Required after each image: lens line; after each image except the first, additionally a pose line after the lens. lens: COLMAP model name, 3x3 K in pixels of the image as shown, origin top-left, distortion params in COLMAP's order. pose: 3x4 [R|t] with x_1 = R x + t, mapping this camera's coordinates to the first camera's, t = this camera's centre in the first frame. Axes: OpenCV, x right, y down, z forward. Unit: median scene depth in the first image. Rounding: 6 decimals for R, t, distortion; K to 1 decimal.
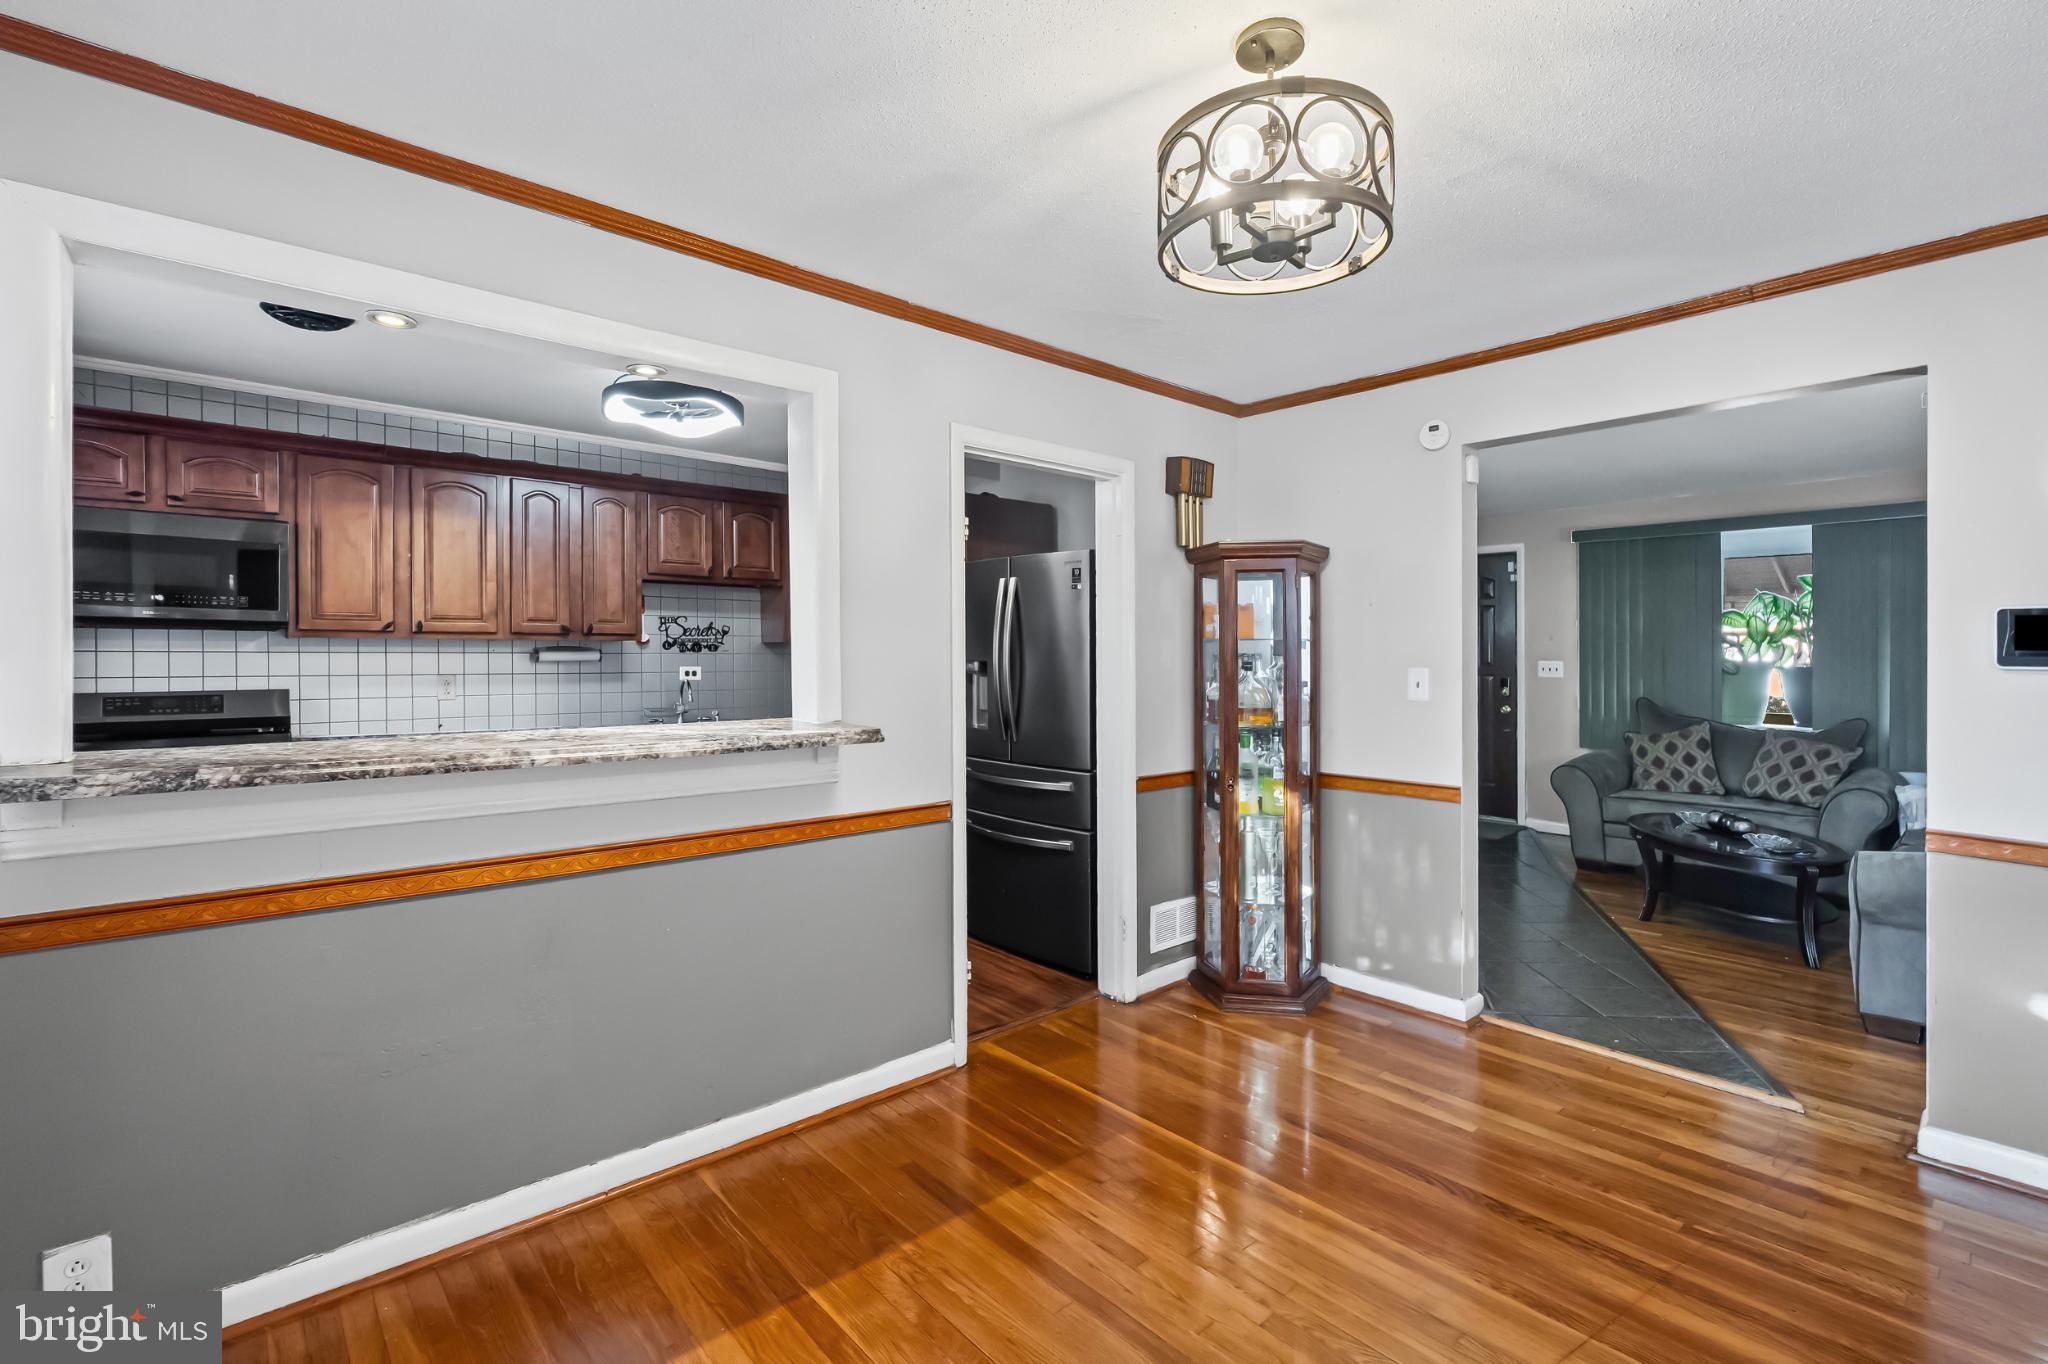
lens RADIAL K [[923.9, 0, 1017.4], [0, 923.9, 666.6], [0, 0, 1]] dist [-0.001102, 0.000095]
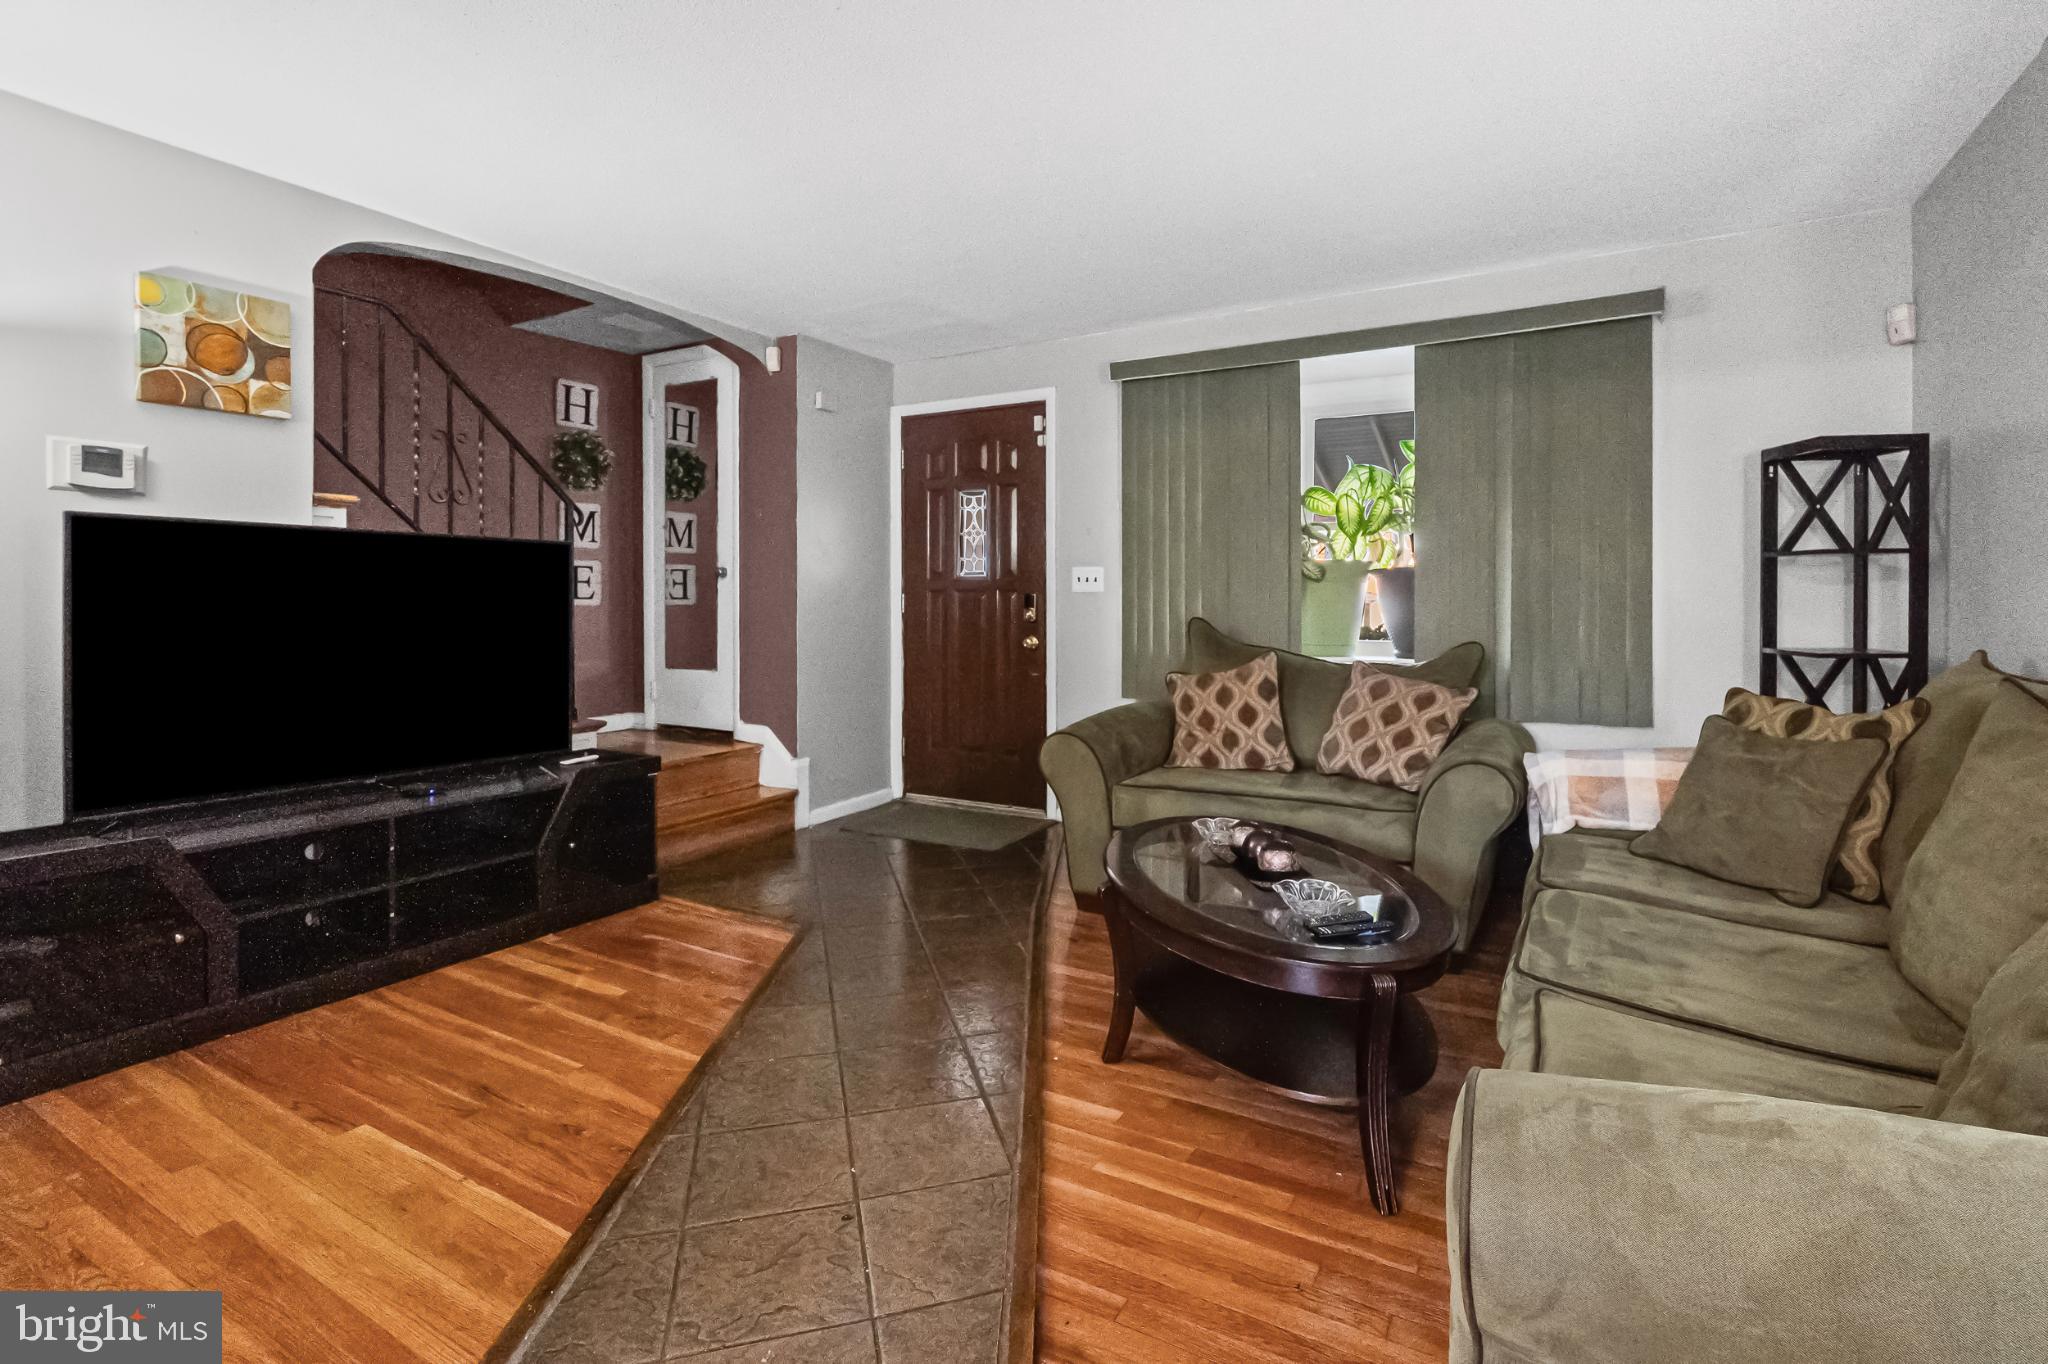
lens RADIAL K [[989.1, 0, 1021.7], [0, 989.1, 623.3], [0, 0, 1]] dist [-0.000022, 0.000027]
pose [[0.951720, -0.007086, 0.306885, 0.381583], [0.004682, 0.999952, 0.008569, 0.033517], [-0.306931, -0.006718, 0.951708, 0.418671]]
